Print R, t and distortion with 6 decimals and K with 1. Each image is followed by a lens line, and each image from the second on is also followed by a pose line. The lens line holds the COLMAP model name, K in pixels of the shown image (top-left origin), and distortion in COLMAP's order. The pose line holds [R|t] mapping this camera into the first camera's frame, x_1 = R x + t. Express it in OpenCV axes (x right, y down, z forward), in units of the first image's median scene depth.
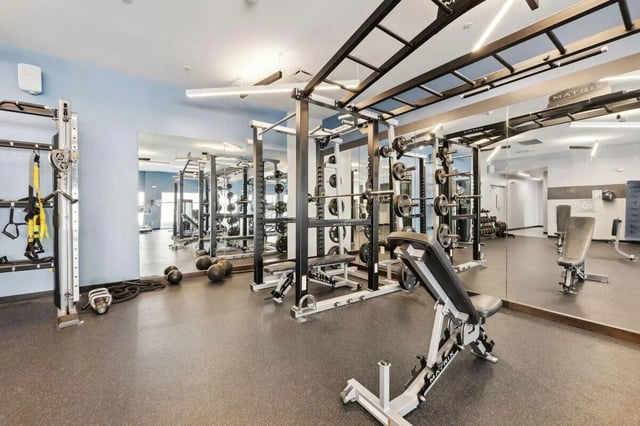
lens RADIAL K [[261.2, 0, 320.5], [0, 261.2, 210.4], [0, 0, 1]] dist [-0.003484, 0.000064]
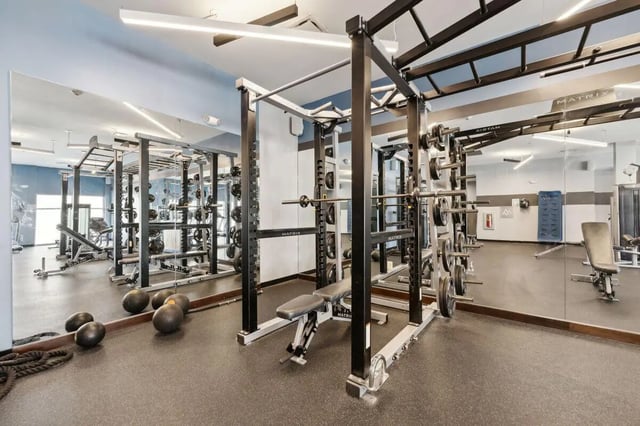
lens RADIAL K [[261.2, 0, 320.1], [0, 261.2, 214.7], [0, 0, 1]] dist [-0.003484, 0.000064]
pose [[0.957679, -0.002912, 0.287823, -0.228390], [0.006155, 0.999927, -0.010364, -0.001593], [-0.287772, 0.011697, 0.957627, 0.290123]]
